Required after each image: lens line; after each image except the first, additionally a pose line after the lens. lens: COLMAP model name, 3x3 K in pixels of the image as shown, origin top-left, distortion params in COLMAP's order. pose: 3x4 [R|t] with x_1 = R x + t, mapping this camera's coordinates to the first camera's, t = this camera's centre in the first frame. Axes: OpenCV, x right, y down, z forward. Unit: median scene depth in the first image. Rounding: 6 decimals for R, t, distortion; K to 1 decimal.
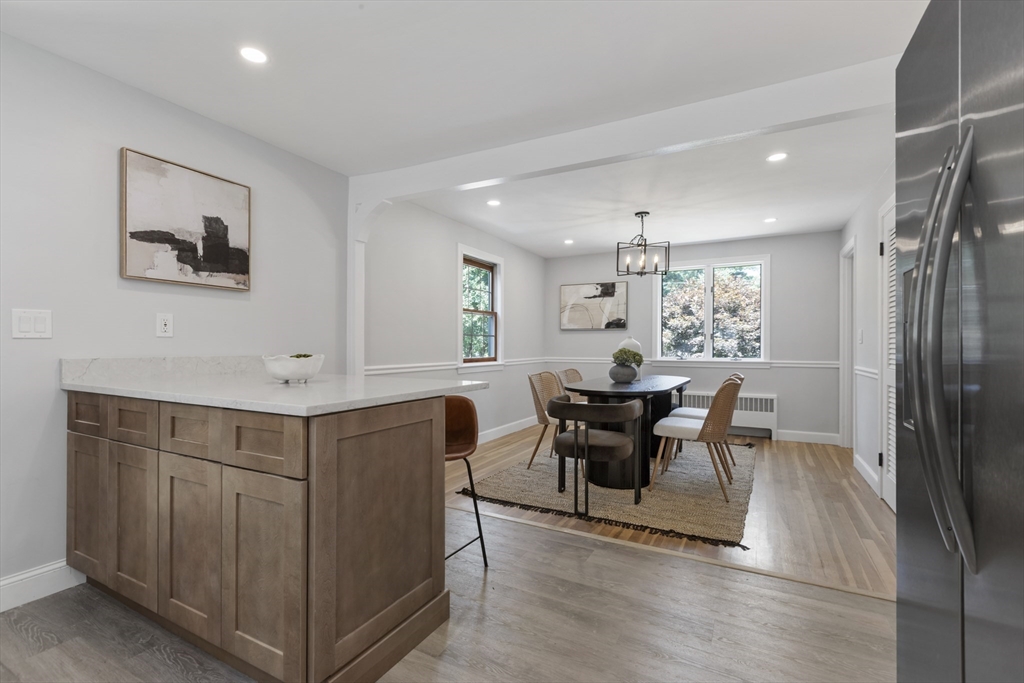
lens RADIAL K [[466.6, 0, 510.3], [0, 466.6, 337.9], [0, 0, 1]] dist [-0.002558, -0.000243]
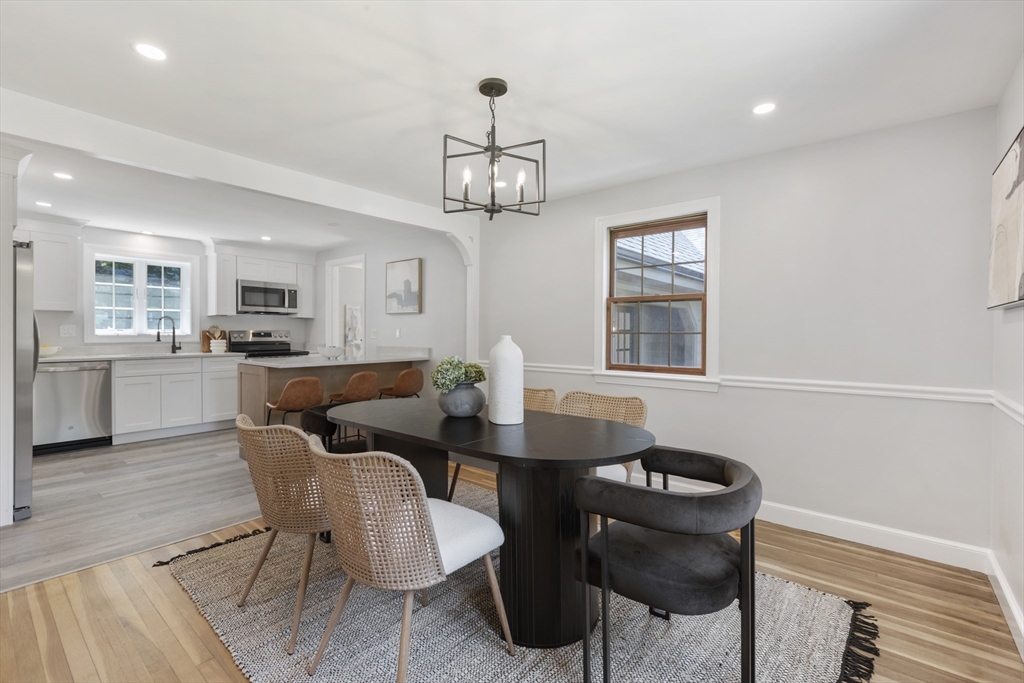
lens RADIAL K [[454.8, 0, 510.9], [0, 454.8, 336.9], [0, 0, 1]] dist [-0.000537, 0.000476]
pose [[-0.196304, 0.006206, -0.980523, 1.213800], [0.011408, 0.999927, 0.004045, -0.010428], [0.980477, -0.010391, -0.196361, 1.805539]]
